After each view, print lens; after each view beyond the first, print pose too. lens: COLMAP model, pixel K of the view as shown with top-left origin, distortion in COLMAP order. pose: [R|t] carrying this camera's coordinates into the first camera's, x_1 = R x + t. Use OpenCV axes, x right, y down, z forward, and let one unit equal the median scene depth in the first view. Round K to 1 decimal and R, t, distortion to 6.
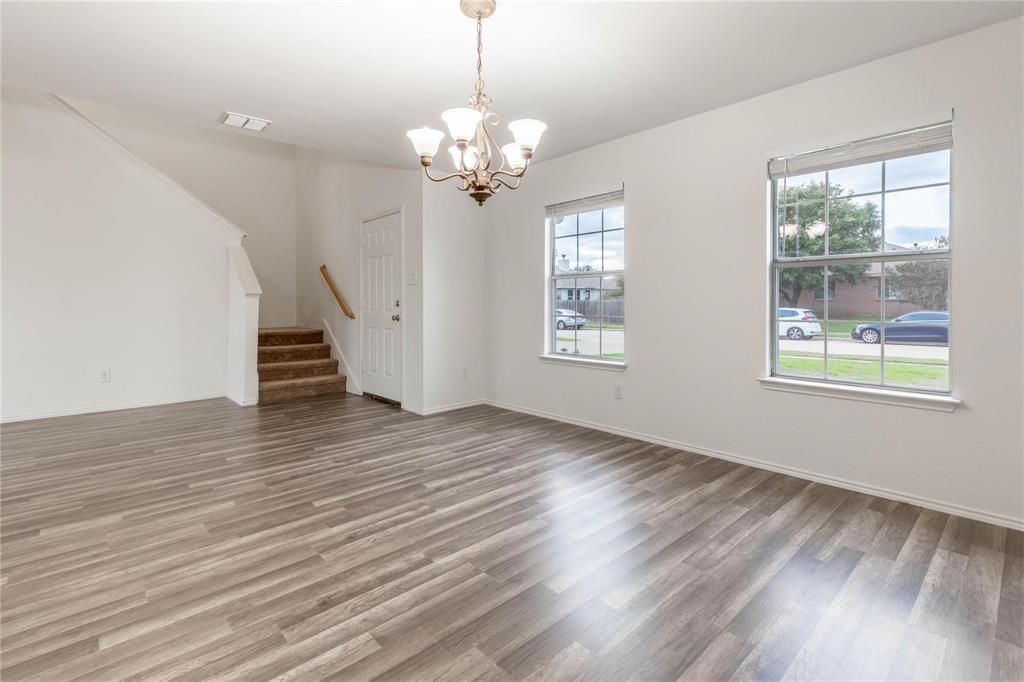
lens RADIAL K [[478.5, 0, 514.7], [0, 478.5, 299.9], [0, 0, 1]] dist [0.001923, -0.000301]
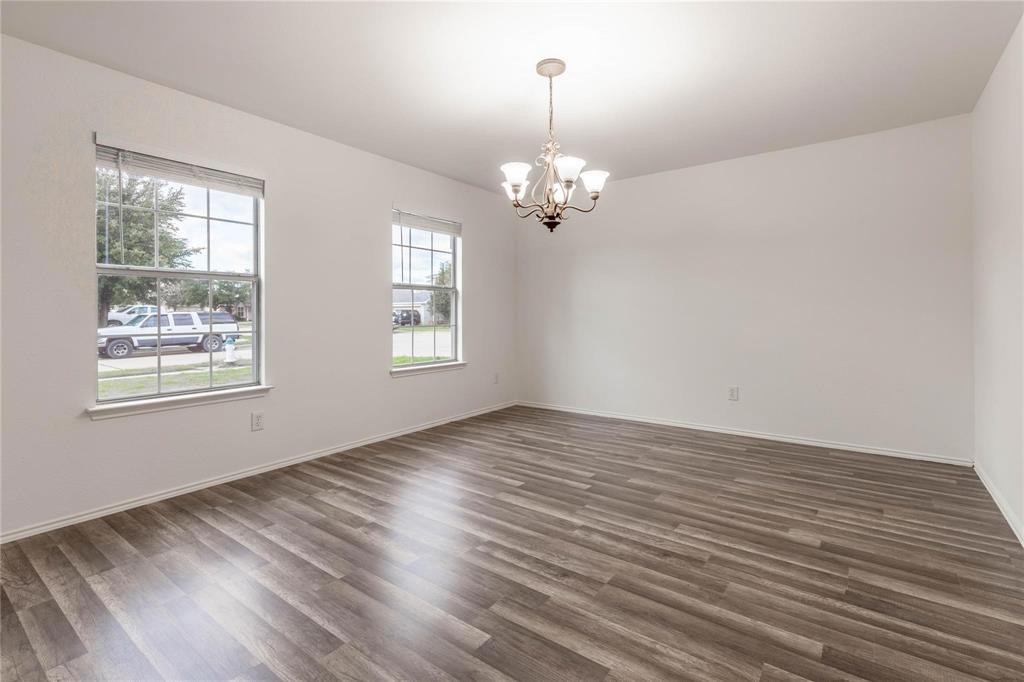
lens RADIAL K [[476.4, 0, 512.0], [0, 476.4, 322.8], [0, 0, 1]] dist [0.002081, 0.000081]
pose [[-0.181916, -0.014077, 0.983213, -1.266378], [-0.000637, 0.999899, 0.014198, 0.016137], [-0.983314, 0.001957, -0.181907, 1.338690]]
